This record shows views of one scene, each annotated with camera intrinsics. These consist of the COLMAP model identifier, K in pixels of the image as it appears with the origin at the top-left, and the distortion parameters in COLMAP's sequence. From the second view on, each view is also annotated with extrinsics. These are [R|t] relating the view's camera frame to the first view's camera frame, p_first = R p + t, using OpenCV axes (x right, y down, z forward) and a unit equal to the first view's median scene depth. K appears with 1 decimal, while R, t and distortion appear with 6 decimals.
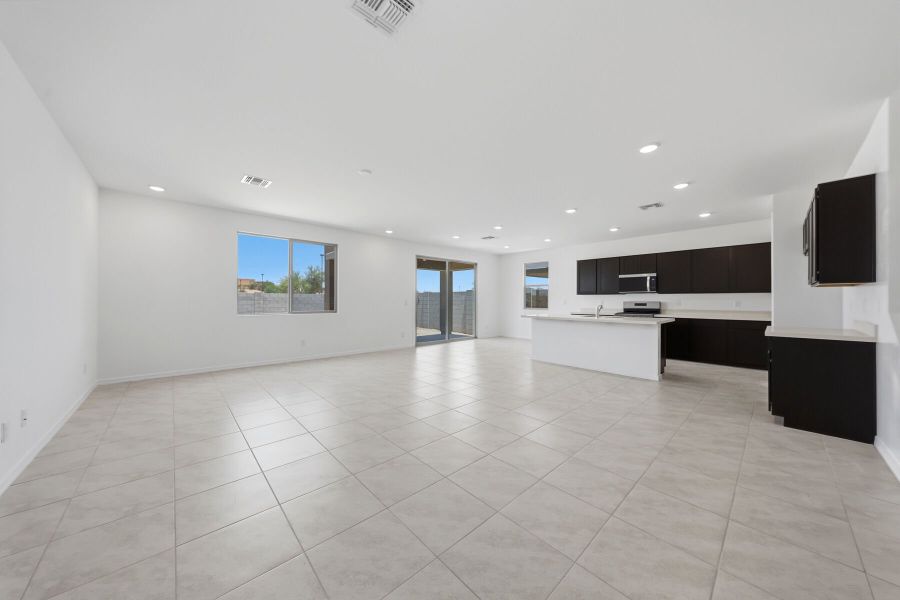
lens RADIAL K [[307.9, 0, 450.0], [0, 307.9, 300.0], [0, 0, 1]] dist [-0.001173, -0.000076]
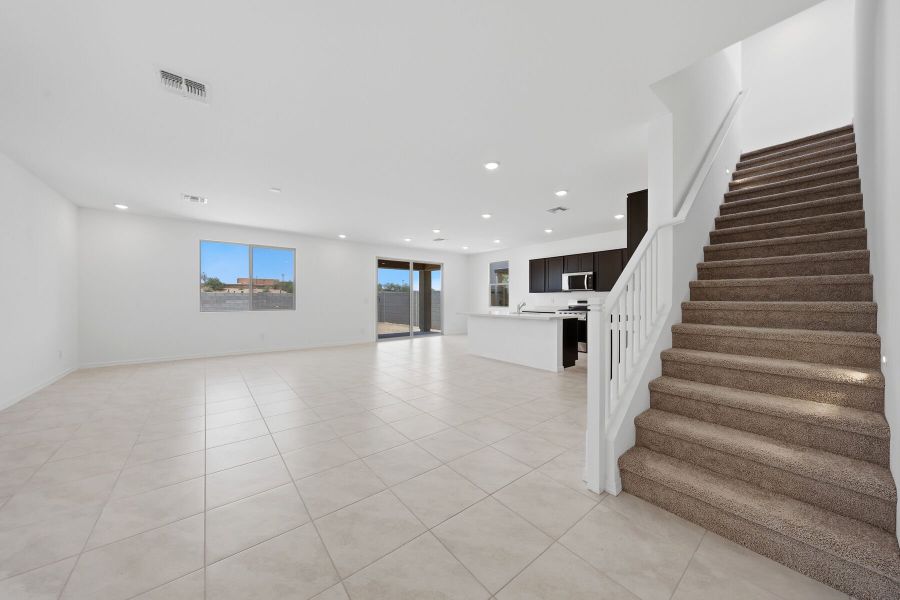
lens RADIAL K [[307.9, 0, 450.0], [0, 307.9, 300.0], [0, 0, 1]] dist [-0.001173, -0.000076]
pose [[0.997842, -0.003881, -0.065551, 0.224250], [0.004144, 0.999984, 0.003874, 0.002255], [0.065535, -0.004137, 0.997842, -0.063147]]
